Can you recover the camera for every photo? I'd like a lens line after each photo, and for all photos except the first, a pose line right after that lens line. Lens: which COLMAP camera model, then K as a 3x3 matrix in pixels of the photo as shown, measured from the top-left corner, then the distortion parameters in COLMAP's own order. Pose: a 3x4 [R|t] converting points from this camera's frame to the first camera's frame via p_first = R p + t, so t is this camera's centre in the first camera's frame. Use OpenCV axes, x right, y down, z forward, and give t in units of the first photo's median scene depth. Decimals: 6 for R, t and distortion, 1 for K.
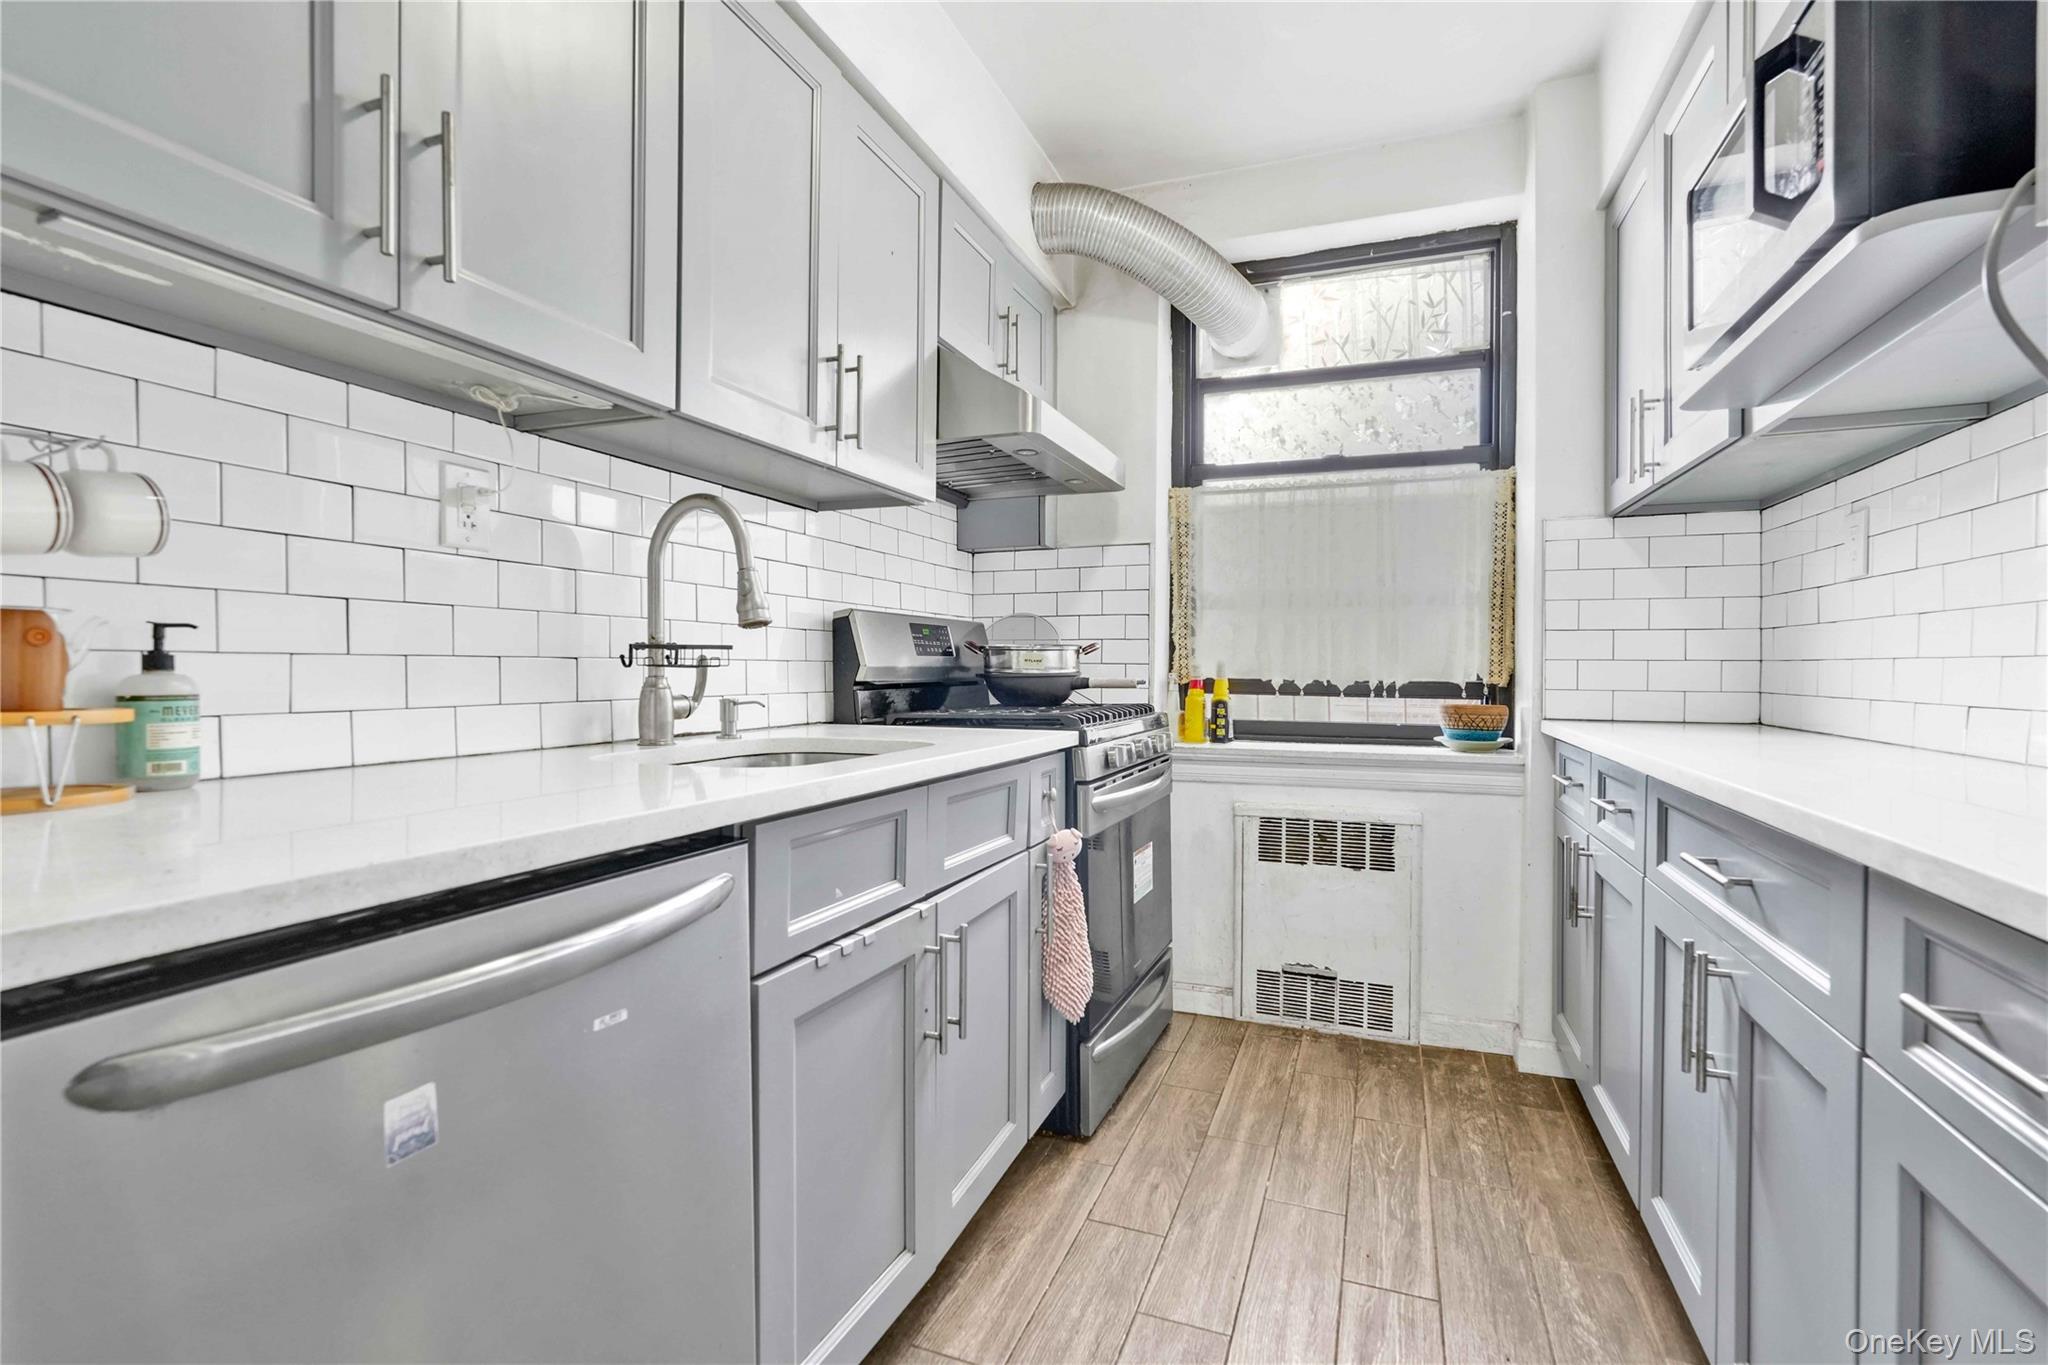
lens RADIAL K [[901.5, 0, 1014.9], [0, 901.5, 673.4], [0, 0, 1]] dist [-0.017446, 0.006666]
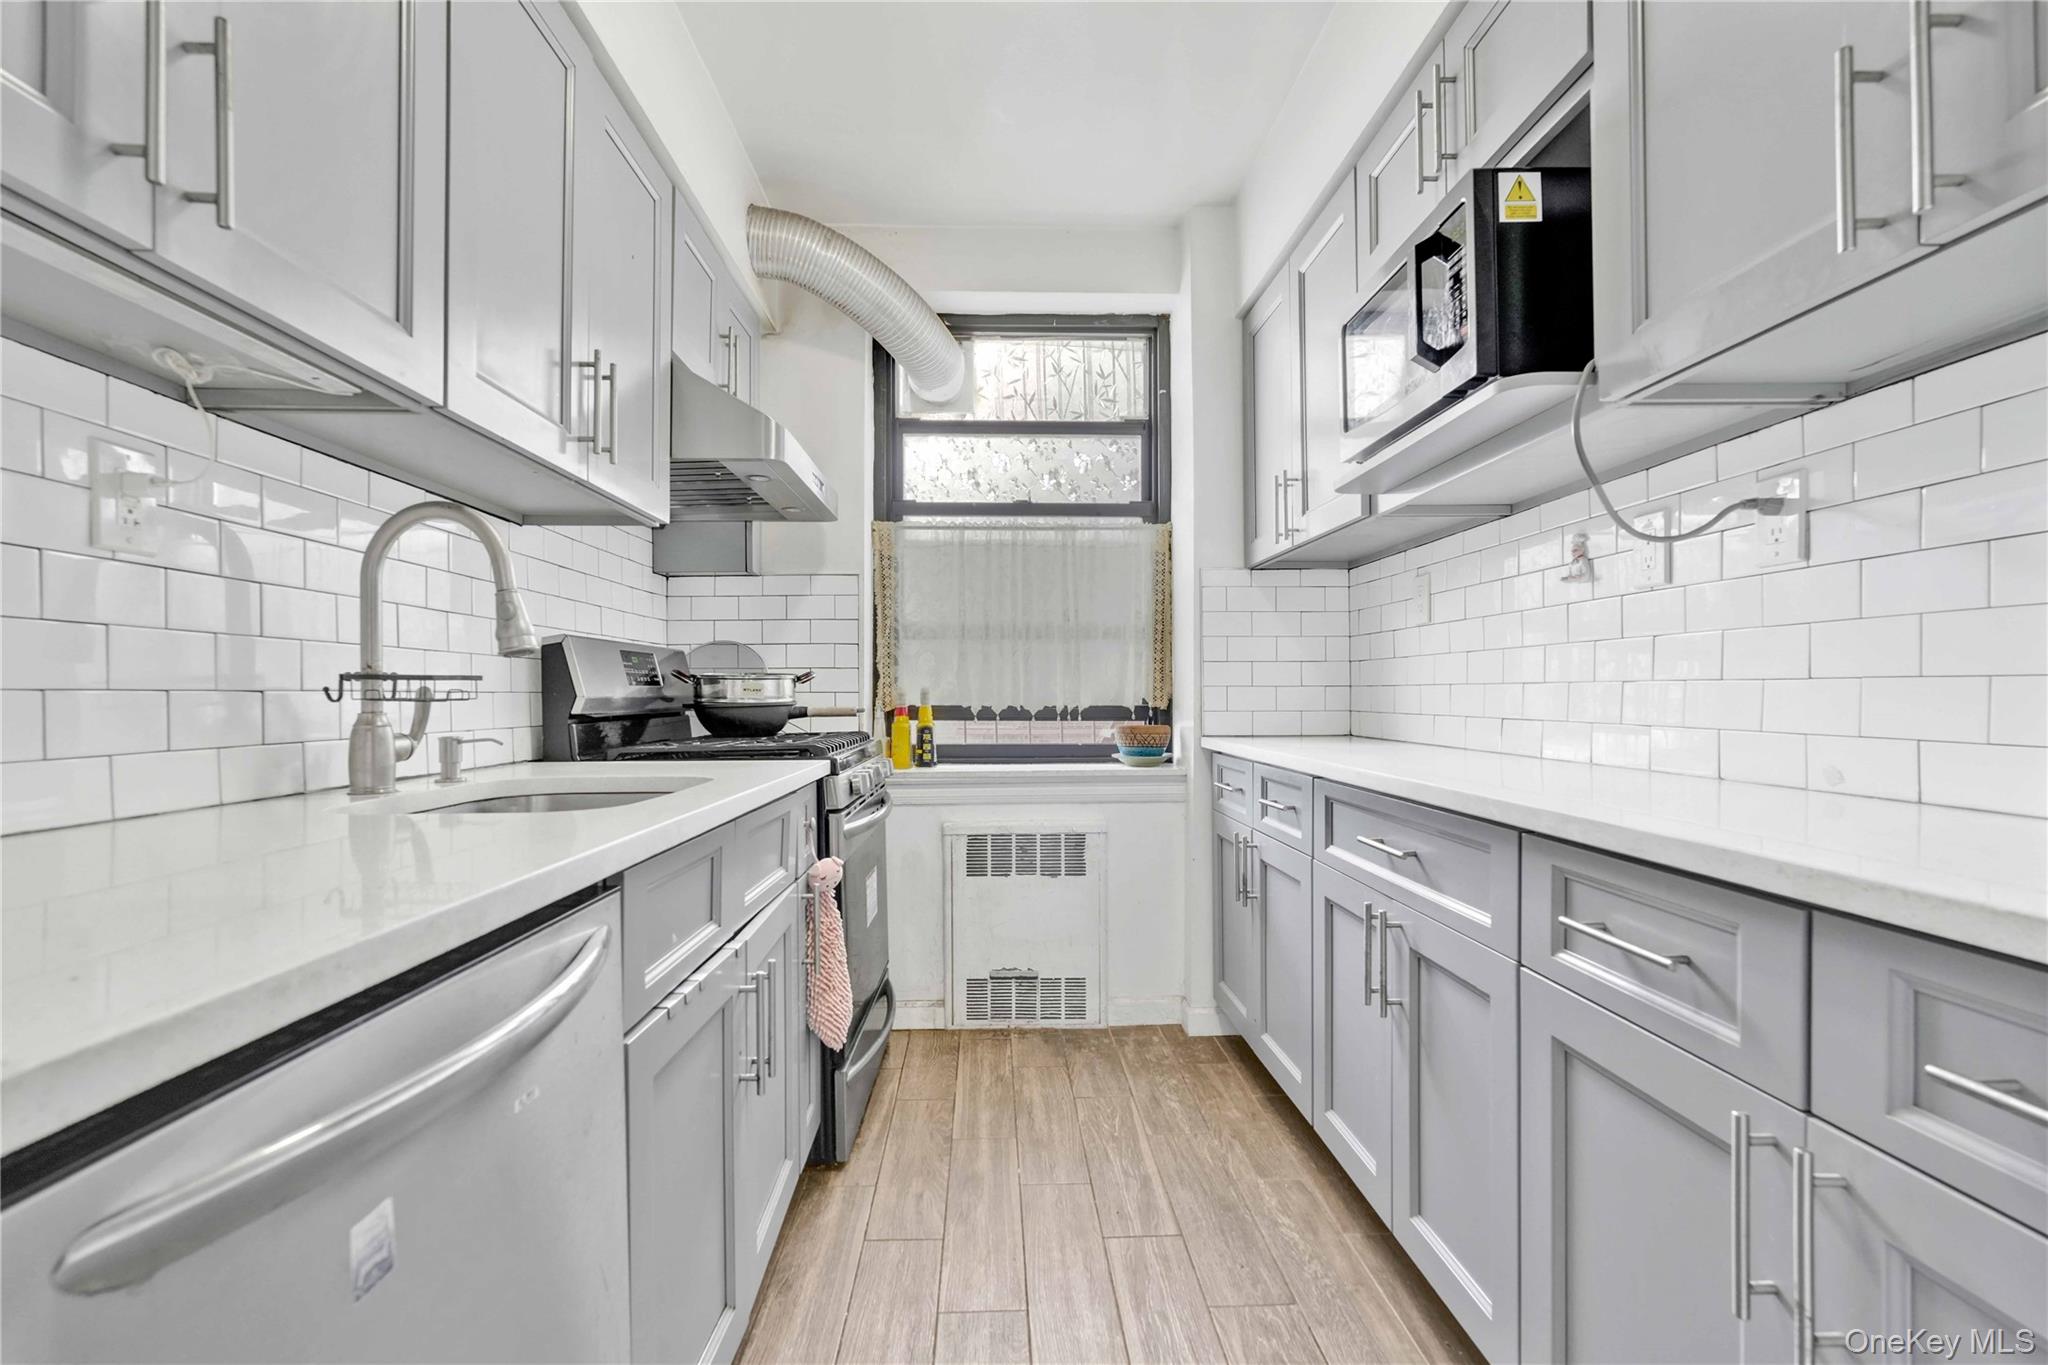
lens RADIAL K [[901.5, 0, 995.2], [0, 901.5, 688.1], [0, 0, 1]] dist [-0.017446, 0.006666]
pose [[0.923824, -0.006177, 0.382767, -0.145227], [0.011500, 0.999866, -0.011620, -0.002253], [-0.382644, 0.015137, 0.923772, -0.001848]]
